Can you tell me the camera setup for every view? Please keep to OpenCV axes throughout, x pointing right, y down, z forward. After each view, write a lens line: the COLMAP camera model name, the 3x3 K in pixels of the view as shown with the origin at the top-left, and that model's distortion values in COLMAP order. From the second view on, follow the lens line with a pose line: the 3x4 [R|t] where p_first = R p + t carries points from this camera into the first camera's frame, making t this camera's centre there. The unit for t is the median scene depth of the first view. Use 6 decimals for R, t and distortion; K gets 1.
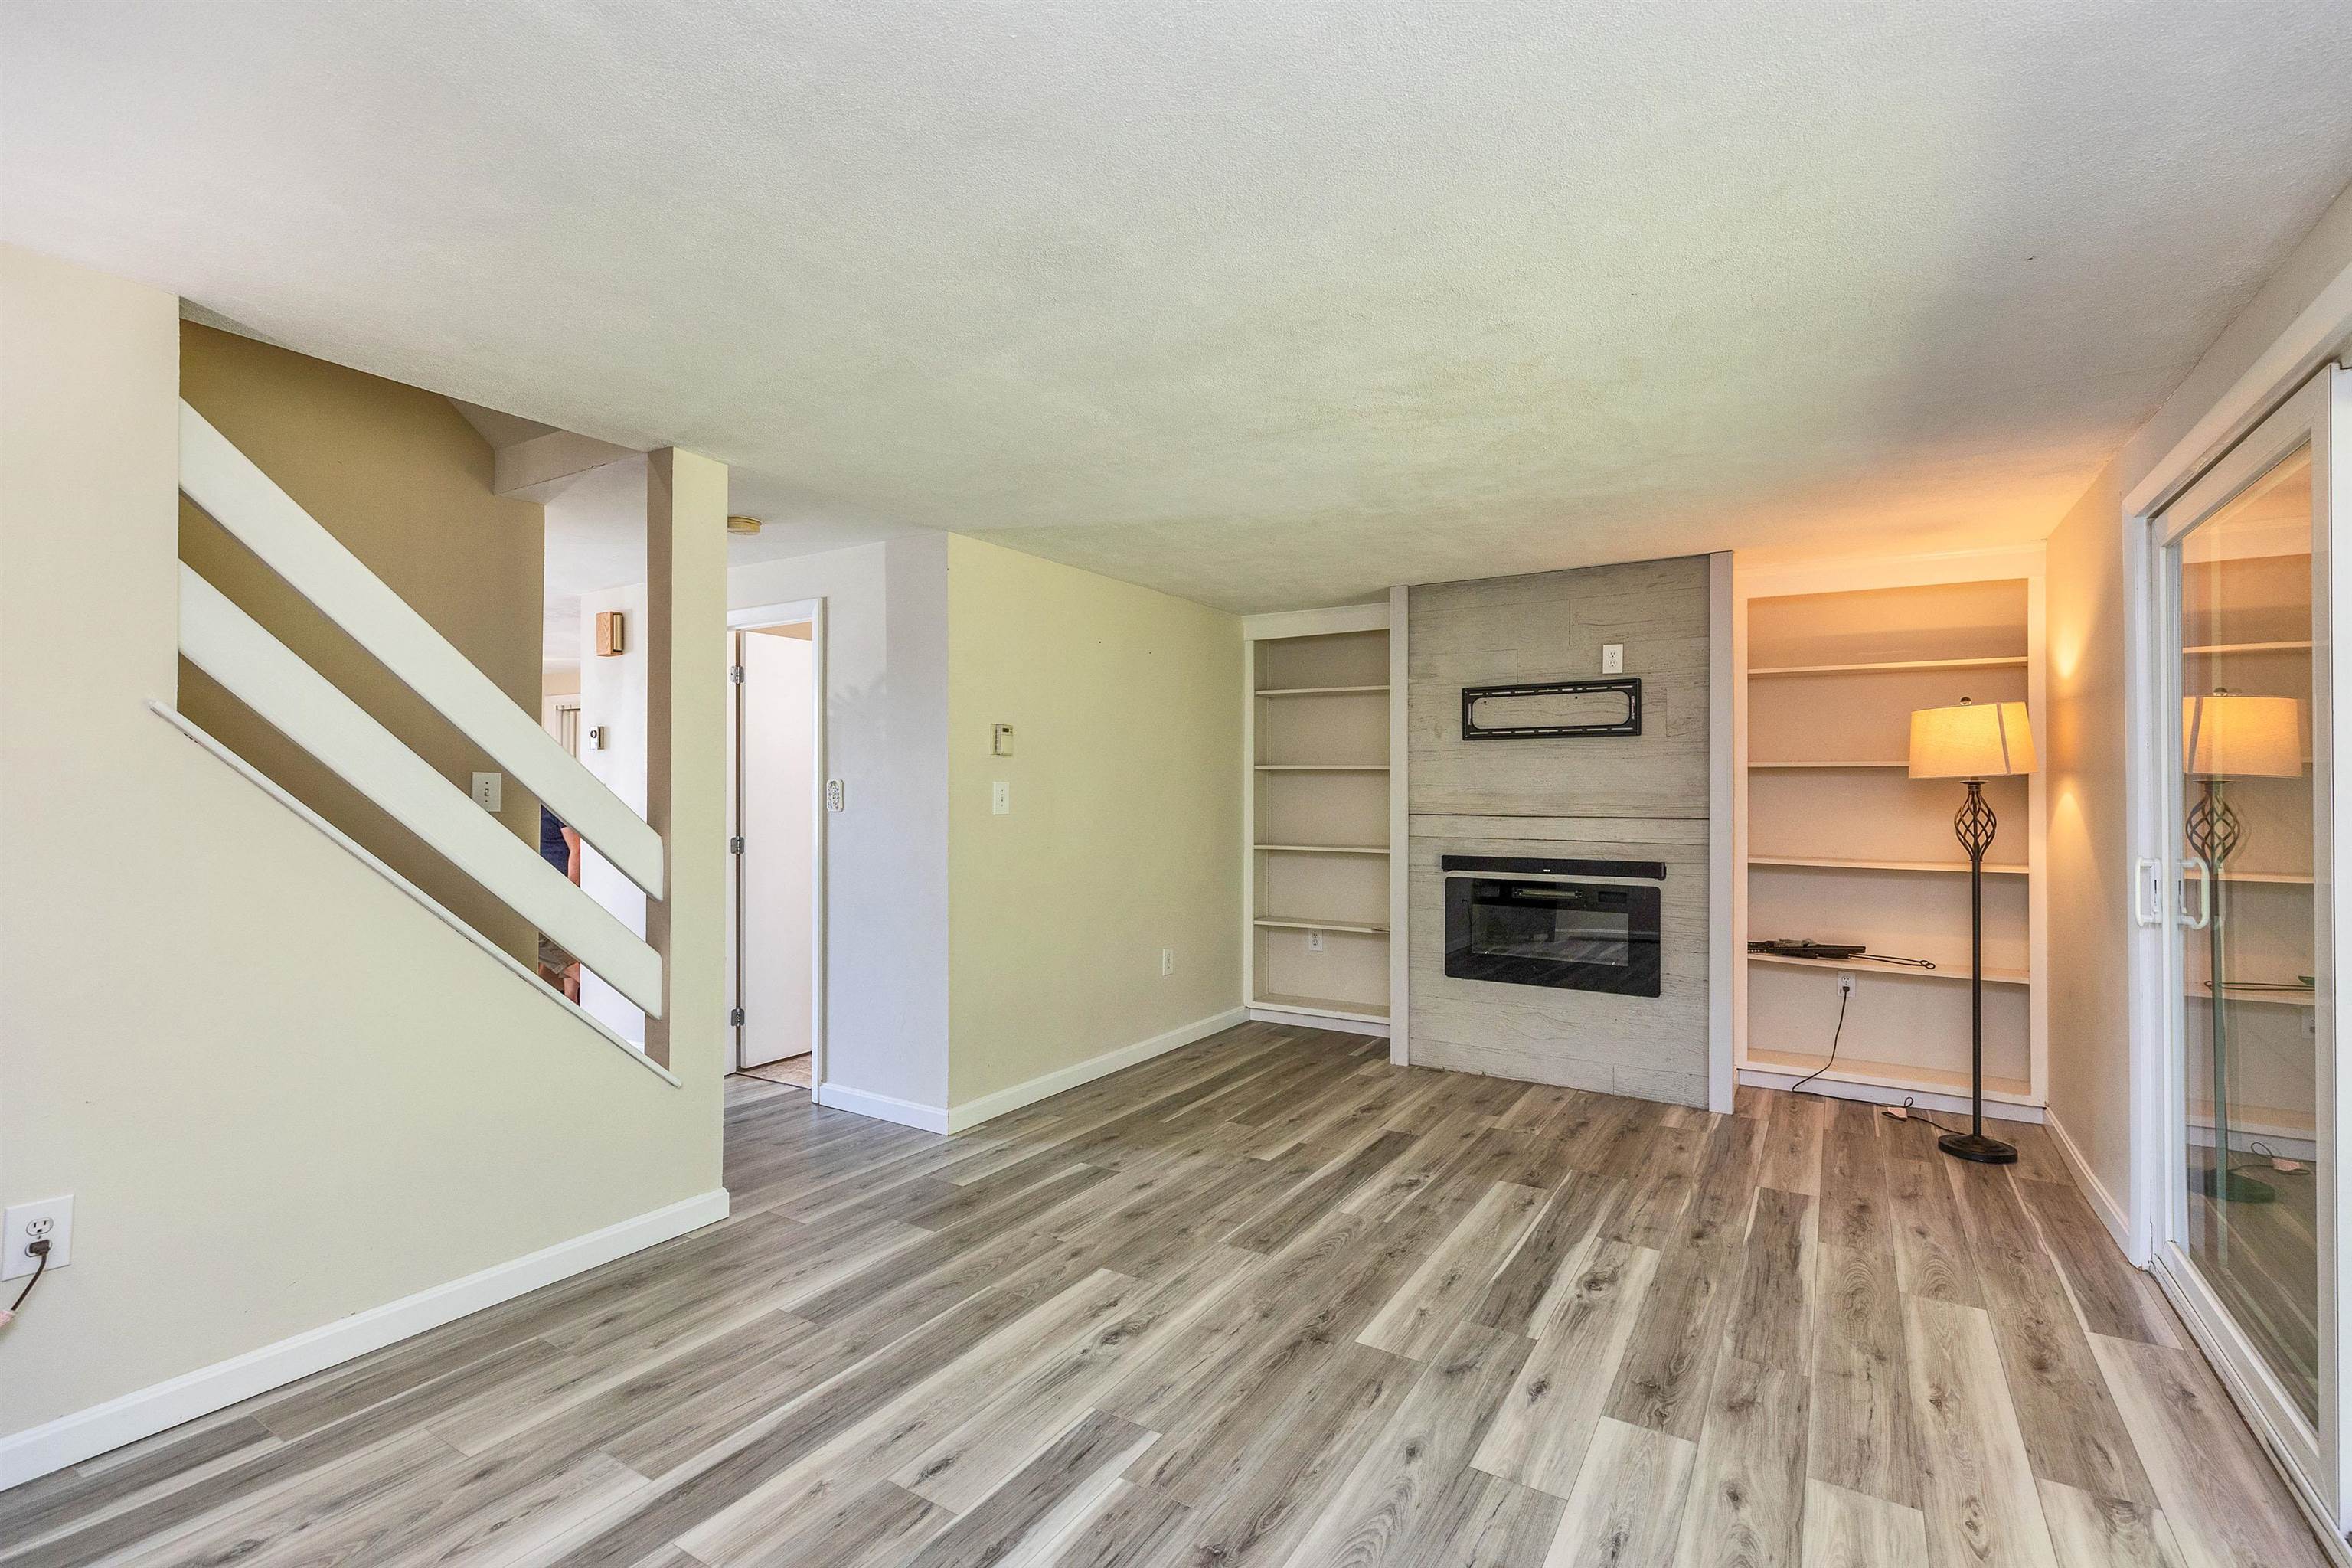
lens RADIAL K [[1060.7, 0, 1191.7], [0, 1060.7, 797.1], [0, 0, 1]] dist [0.008005, -0.001213]
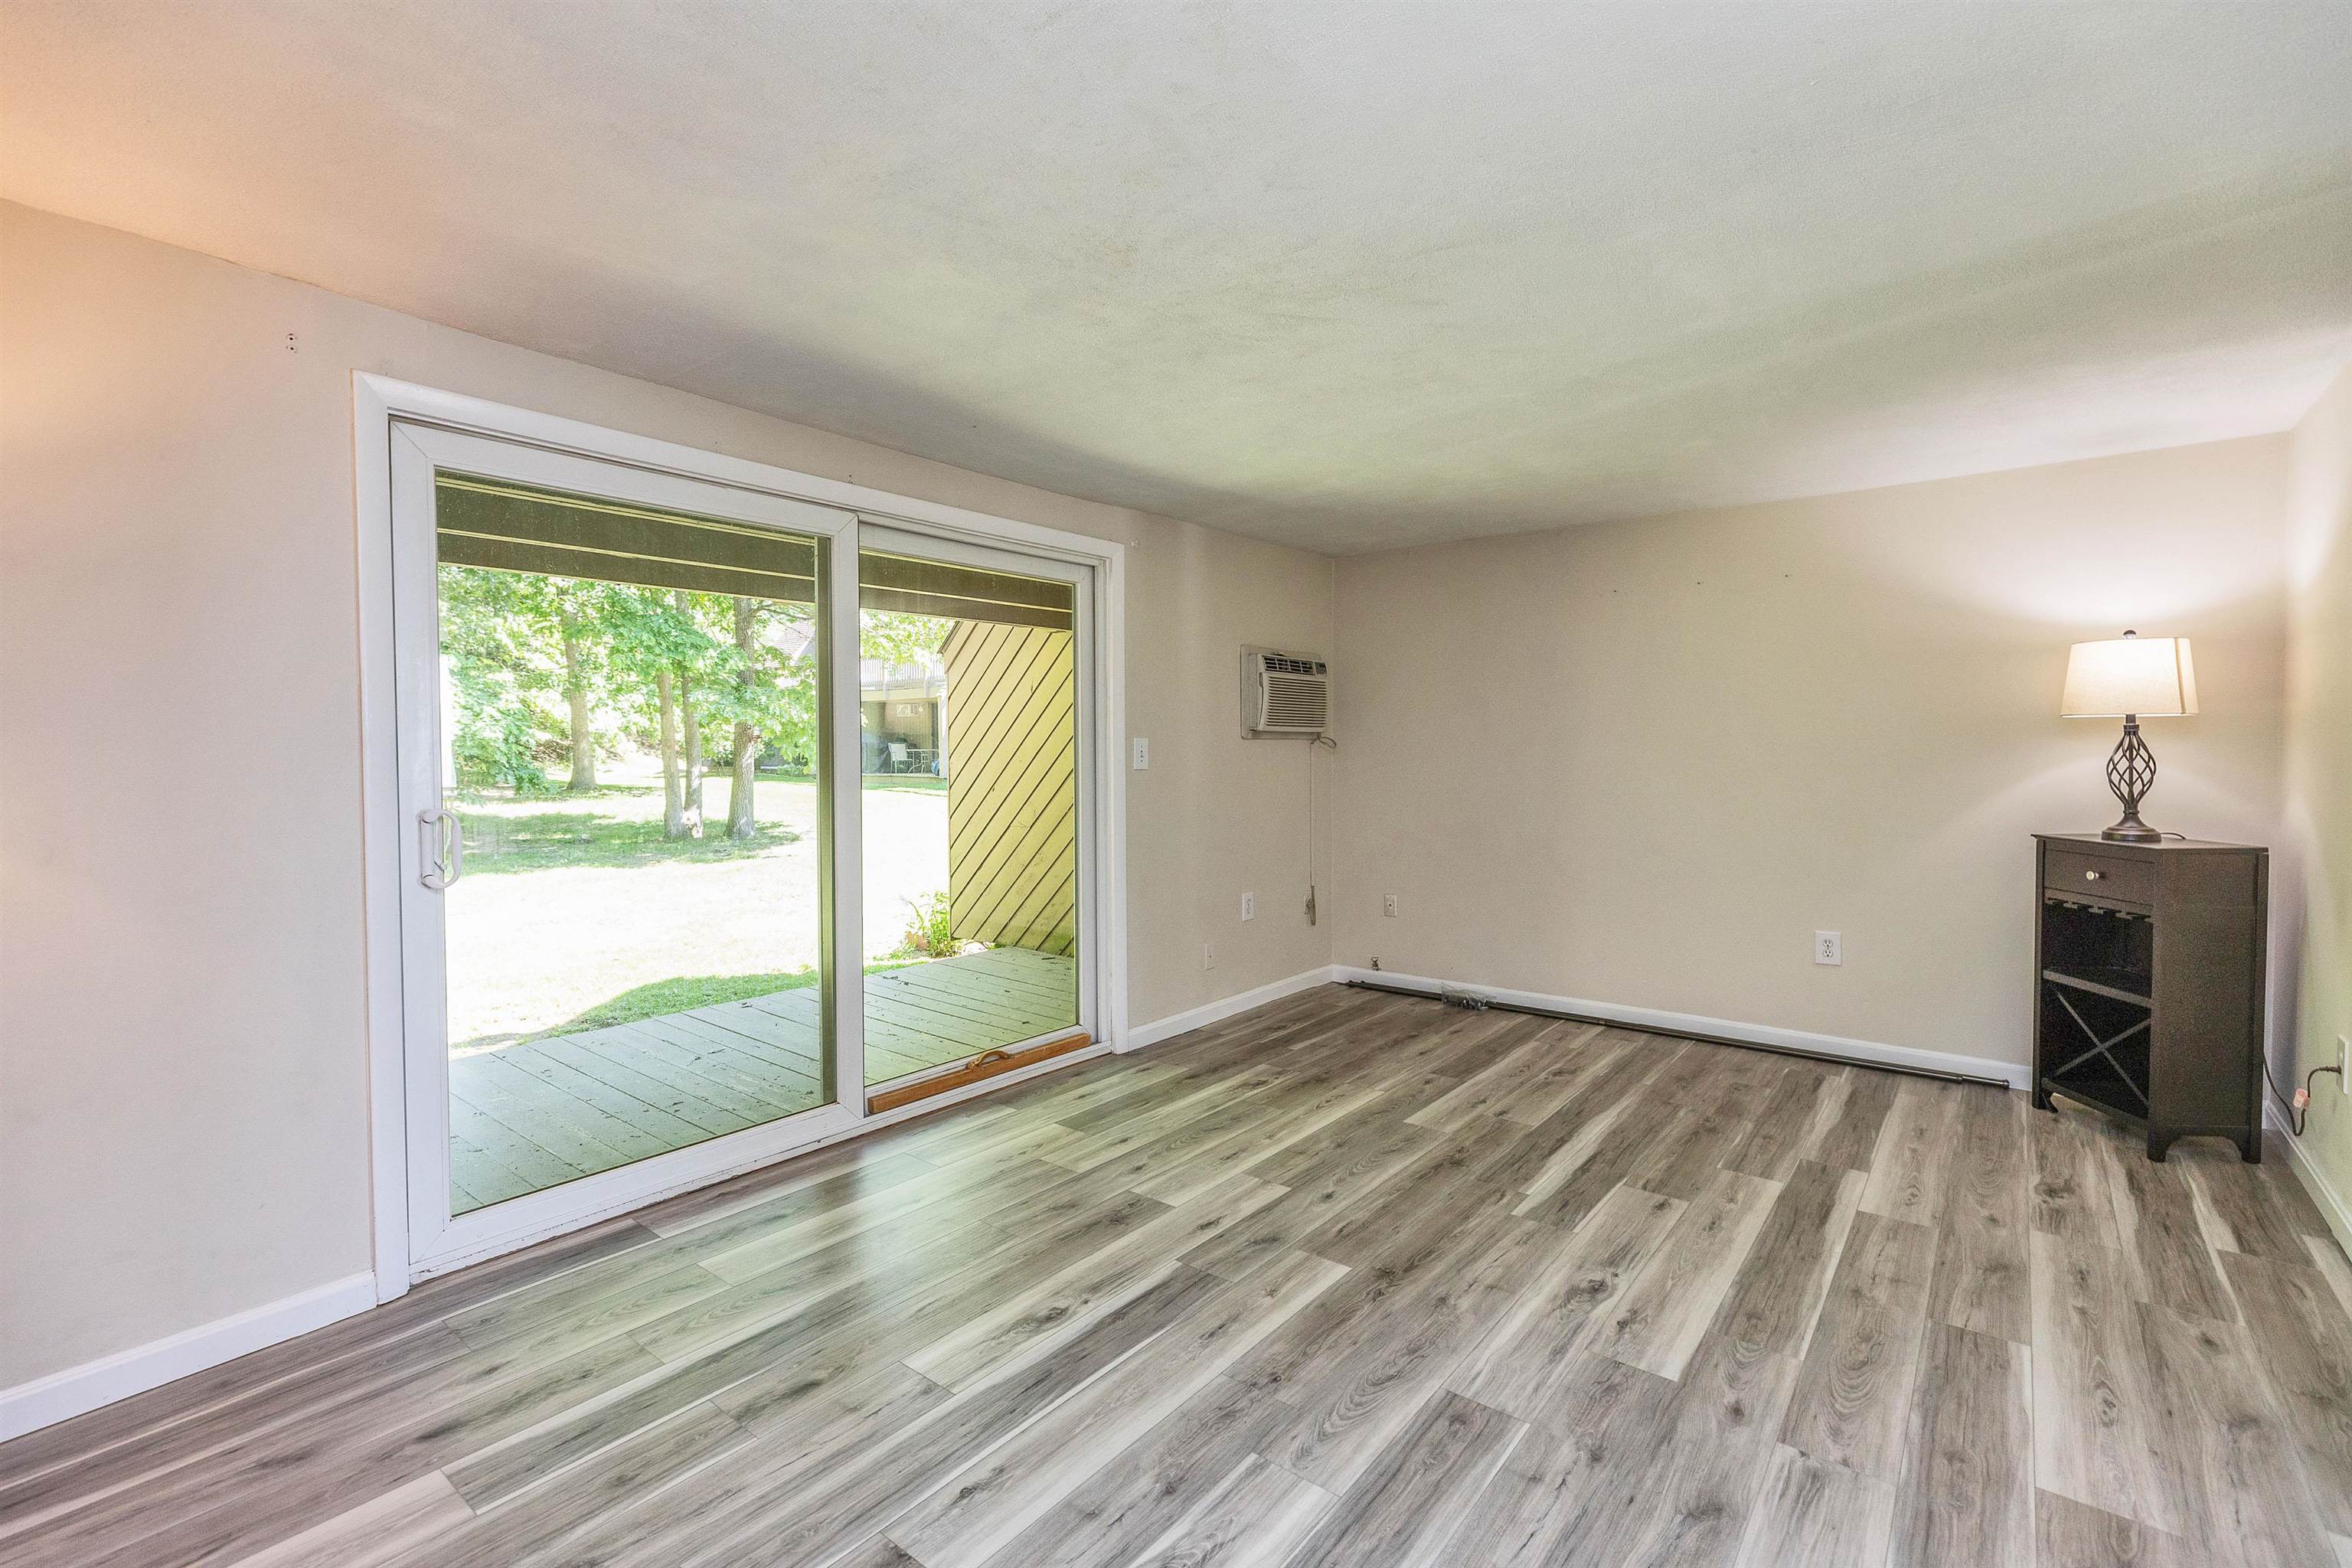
lens RADIAL K [[1060.7, 0, 1177.3], [0, 1060.7, 773.3], [0, 0, 1]] dist [0.008005, -0.001213]
pose [[-0.992646, -0.005831, 0.120915, 0.150801], [-0.002310, 0.999570, 0.029238, -0.000644], [-0.121033, 0.028743, -0.992232, 1.535435]]
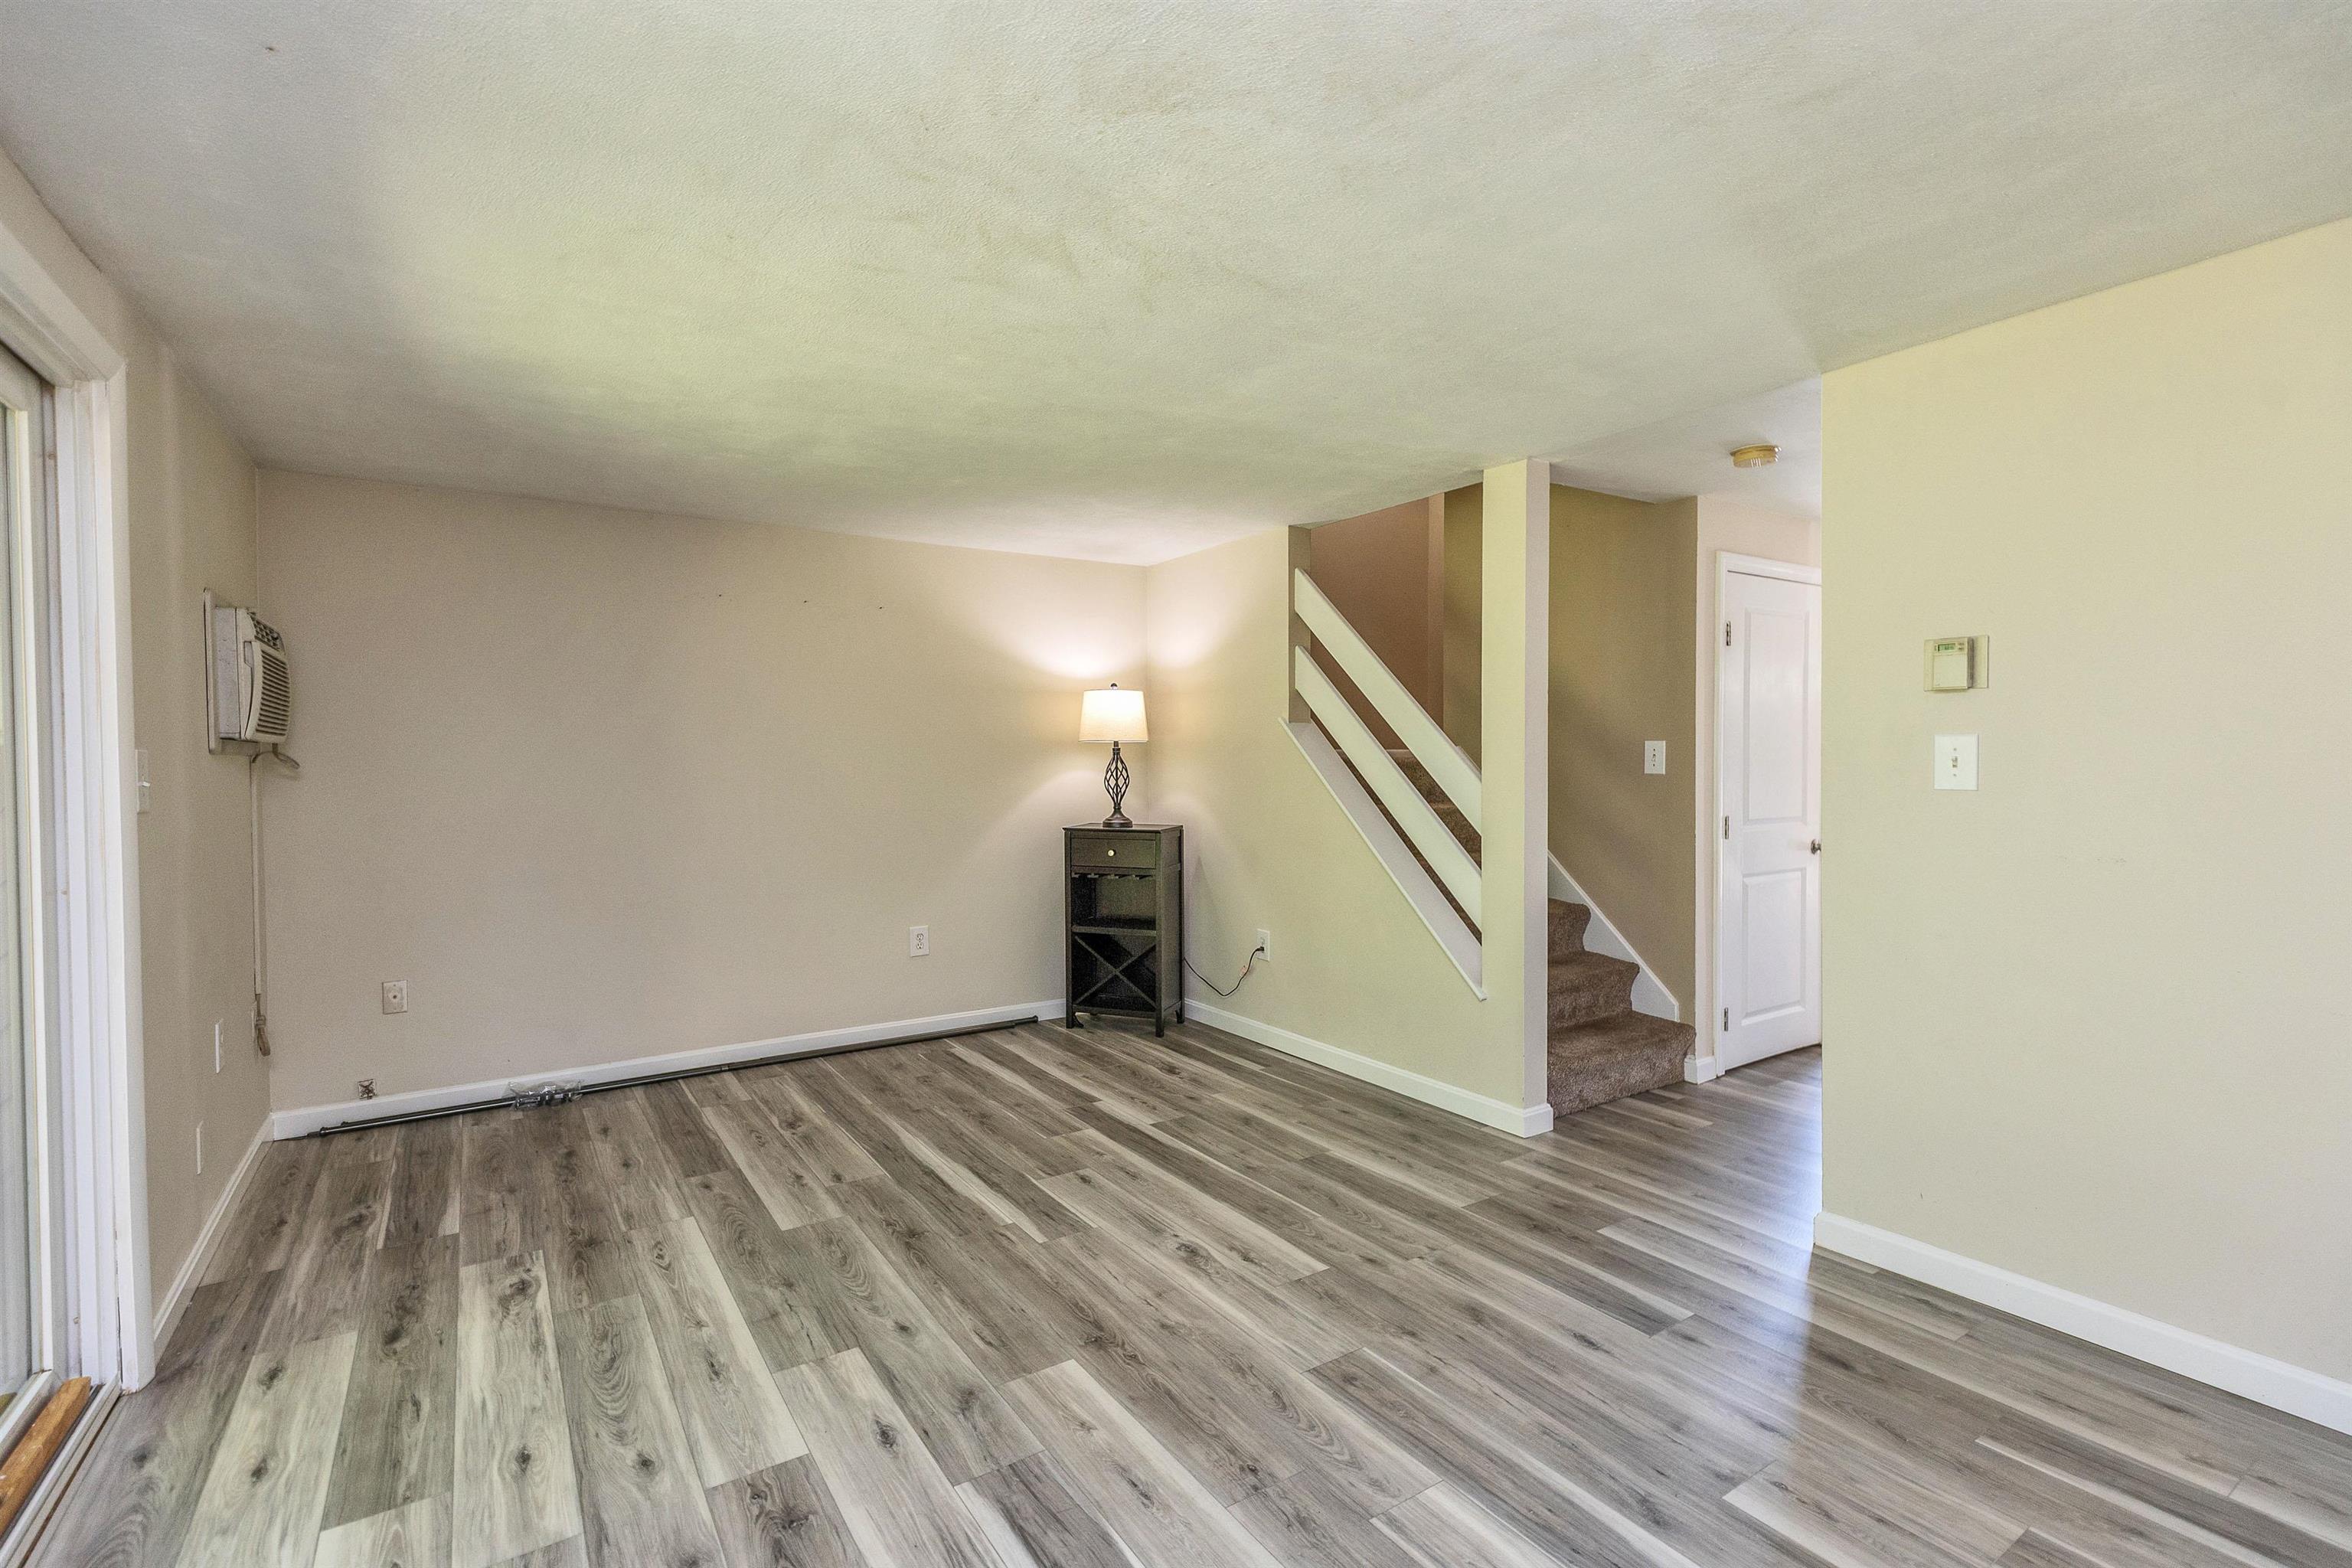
lens RADIAL K [[1060.7, 0, 1176.0], [0, 1060.7, 783.1], [0, 0, 1]] dist [0.008005, -0.001213]
pose [[-0.419282, 0.016966, -0.907698, 0.706238], [-0.000333, 0.999822, 0.018841, 0.000117], [0.907856, 0.008202, -0.419202, 1.100531]]
